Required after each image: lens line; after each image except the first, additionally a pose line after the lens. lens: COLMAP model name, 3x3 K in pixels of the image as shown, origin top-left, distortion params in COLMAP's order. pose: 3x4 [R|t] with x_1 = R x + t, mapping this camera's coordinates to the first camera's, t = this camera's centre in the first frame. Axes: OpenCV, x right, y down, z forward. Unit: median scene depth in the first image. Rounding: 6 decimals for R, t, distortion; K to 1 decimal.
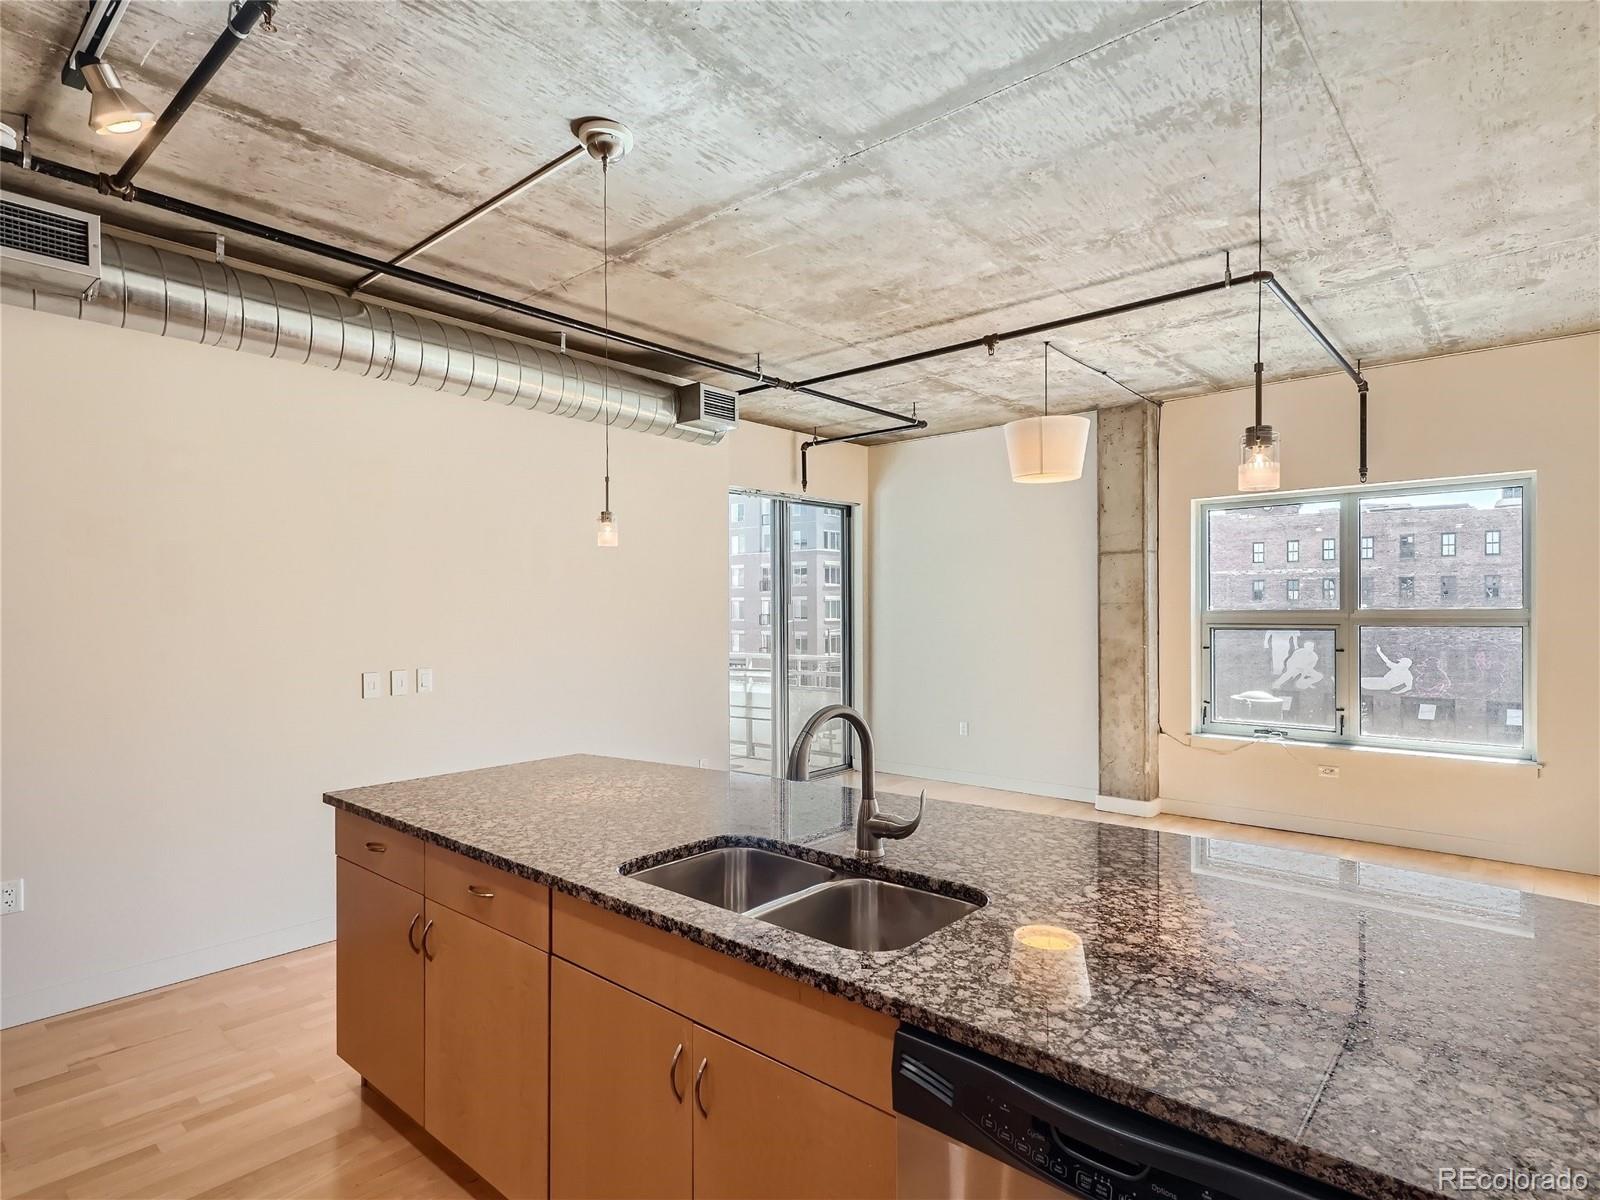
lens RADIAL K [[870.8, 0, 784.4], [0, 870.8, 614.3], [0, 0, 1]] dist [0.010432, -0.004031]
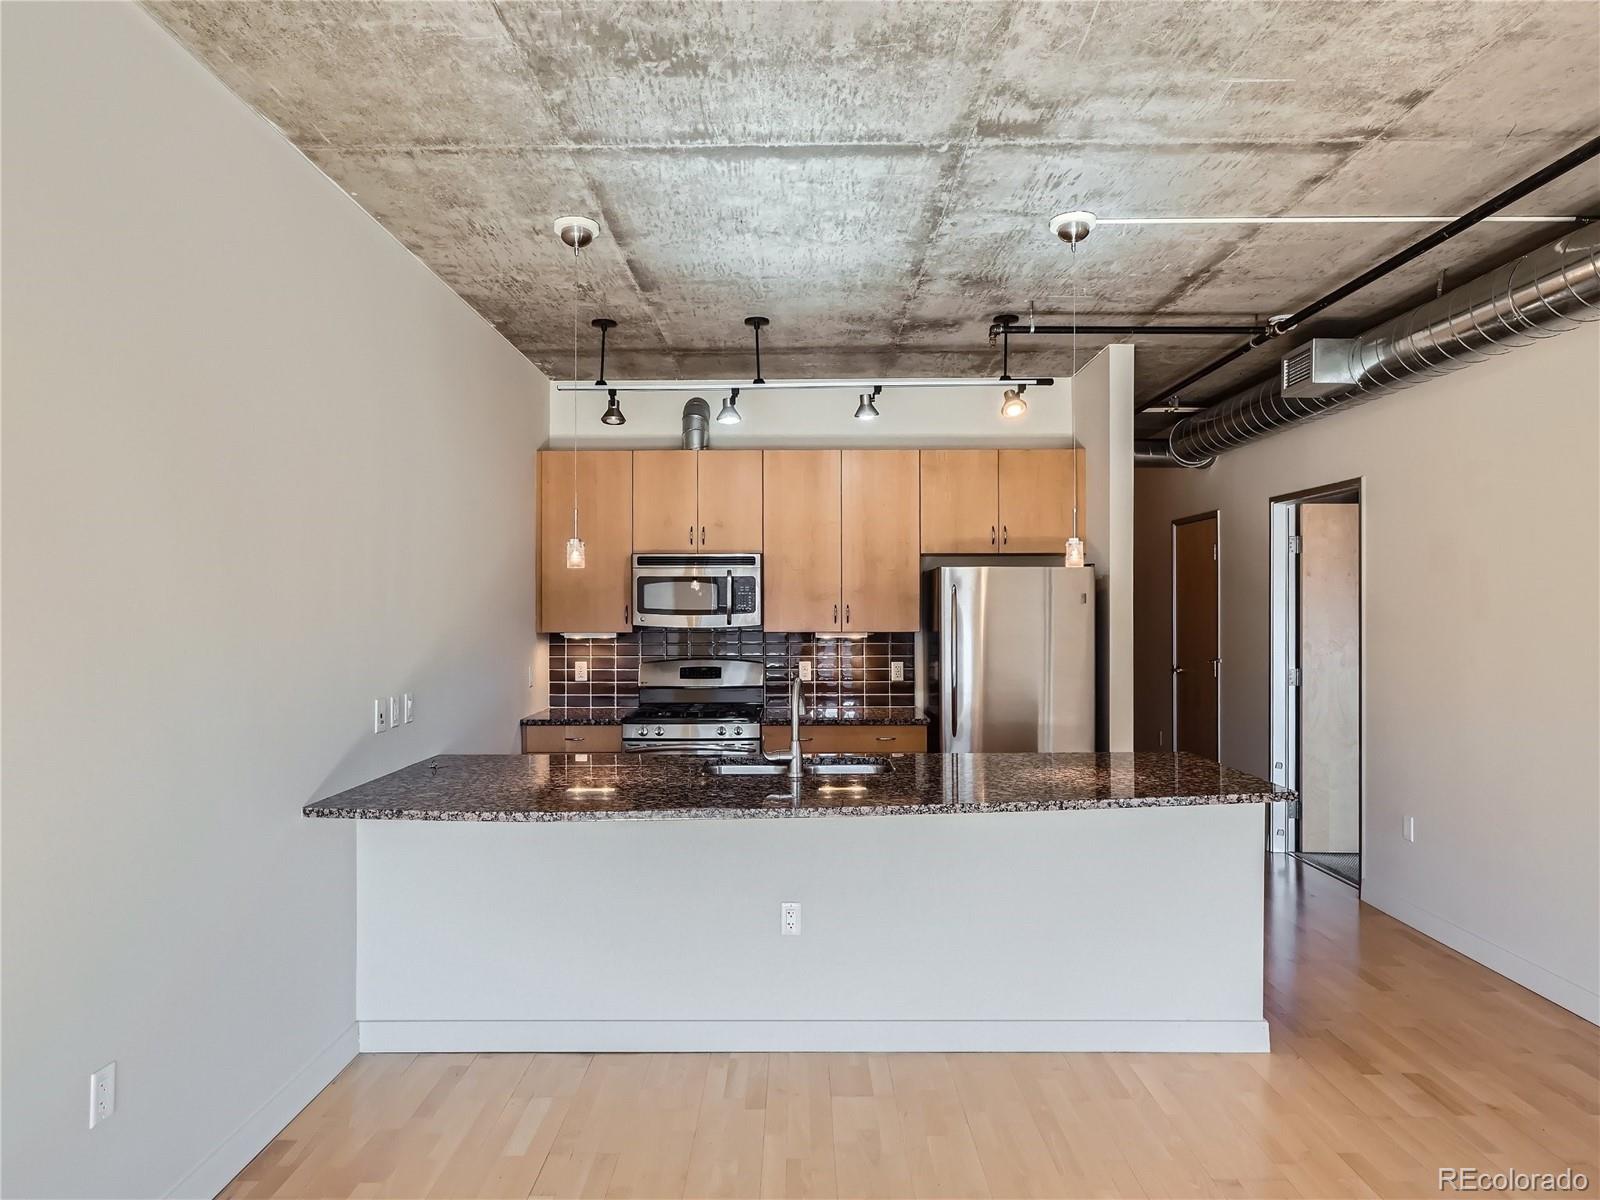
lens RADIAL K [[988.3, 0, 788.1], [0, 988.3, 604.0], [0, 0, 1]] dist [-0.009618, 0.005179]
pose [[-0.756830, 0.001498, -0.653610, 0.528706], [0.001106, 0.999999, 0.001012, -0.017149], [0.653611, 0.000043, -0.756831, 0.967375]]
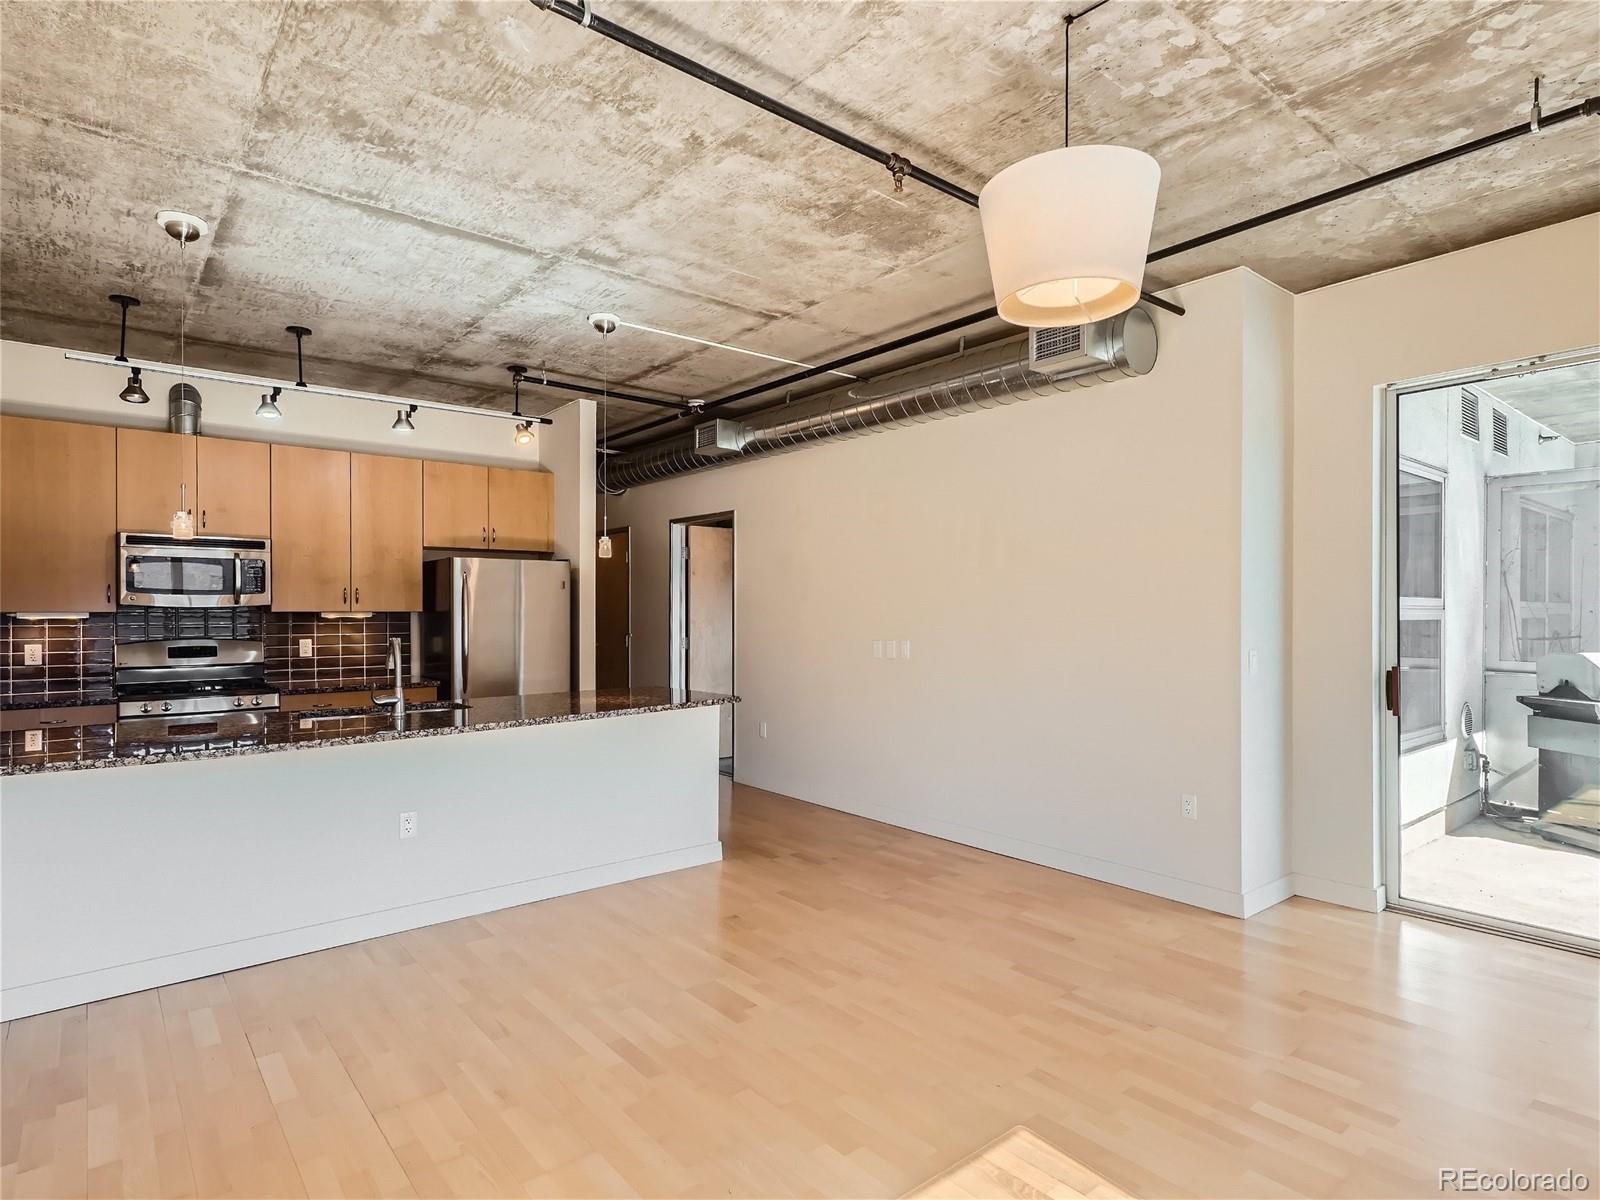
lens RADIAL K [[856.7, 0, 797.4], [0, 856.7, 609.9], [0, 0, 1]] dist [0.009716, -0.002325]
pose [[-0.161100, 0.002921, -0.986934, 0.772389], [-0.001911, 0.999993, 0.003272, 0.010713], [0.986936, 0.002414, -0.161094, 0.906914]]
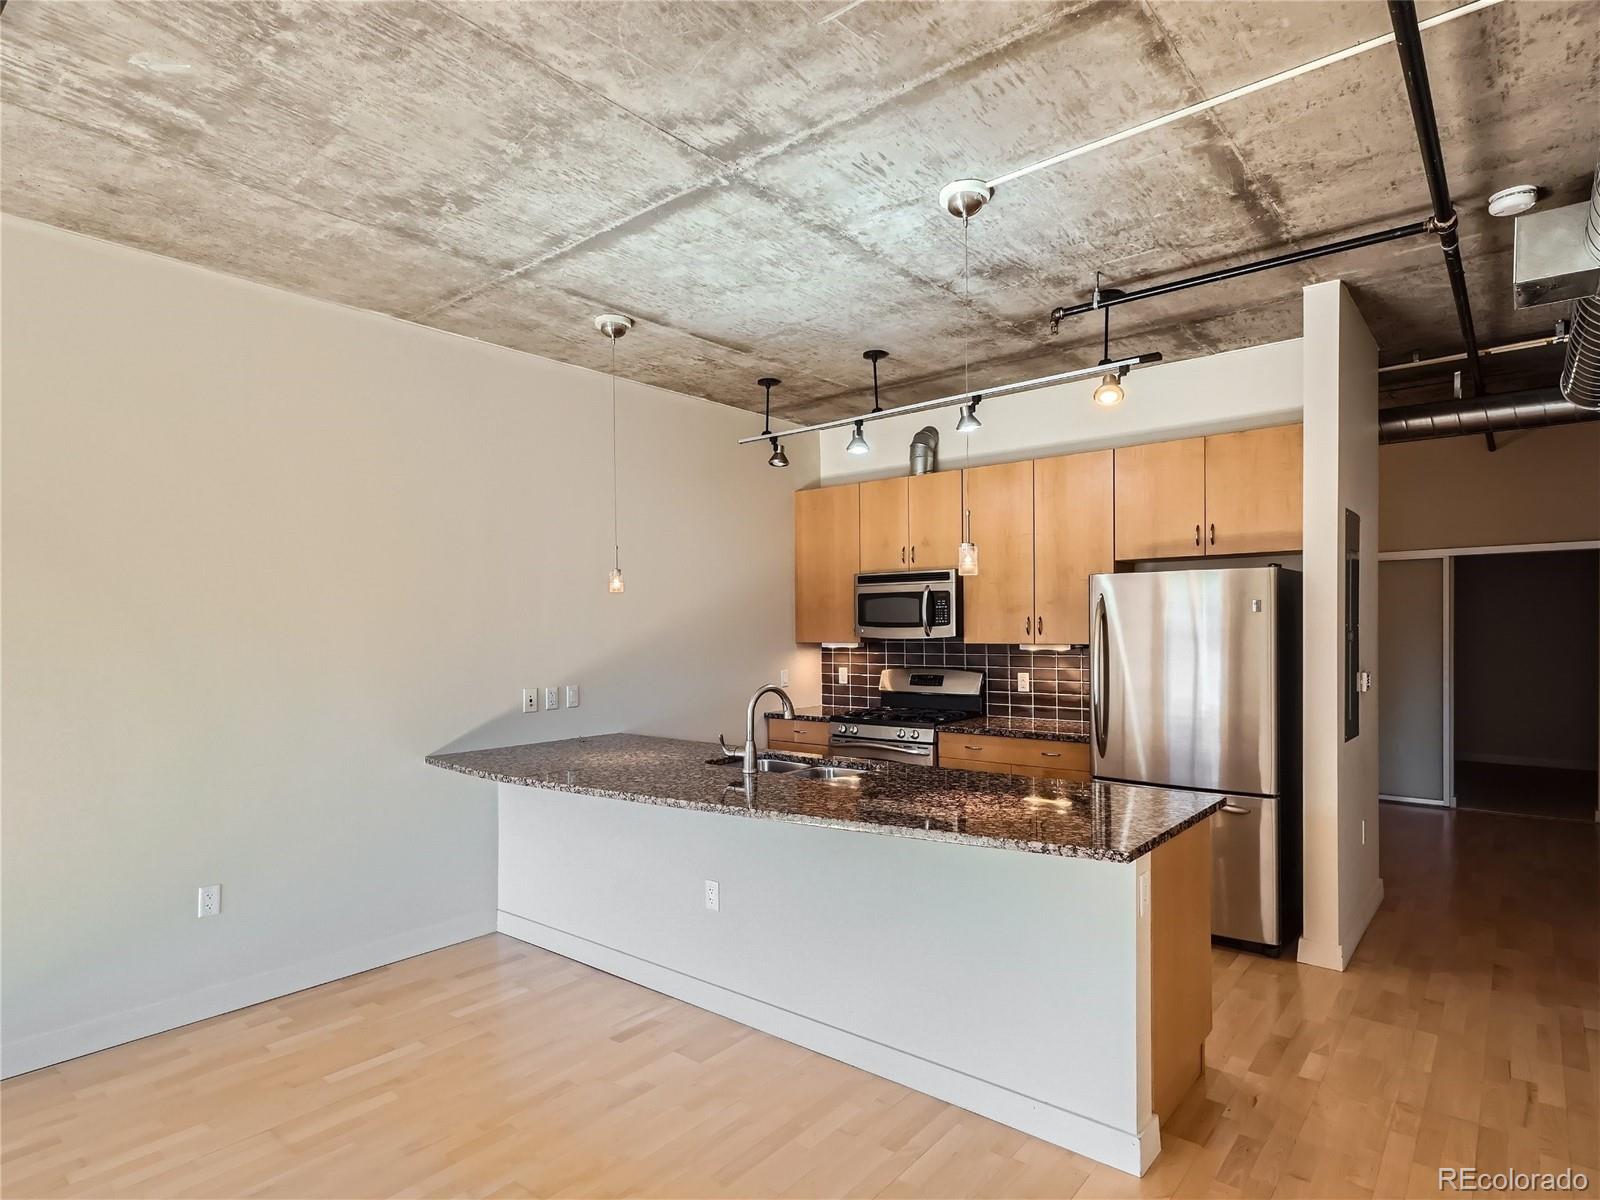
lens RADIAL K [[870.8, 0, 786.2], [0, 870.8, 633.8], [0, 0, 1]] dist [0.010432, -0.004031]
pose [[-0.999469, 0.014107, -0.029375, 0.029128], [0.013655, 0.999786, 0.015533, -0.014379], [0.029588, 0.015124, -0.999448, 1.140456]]
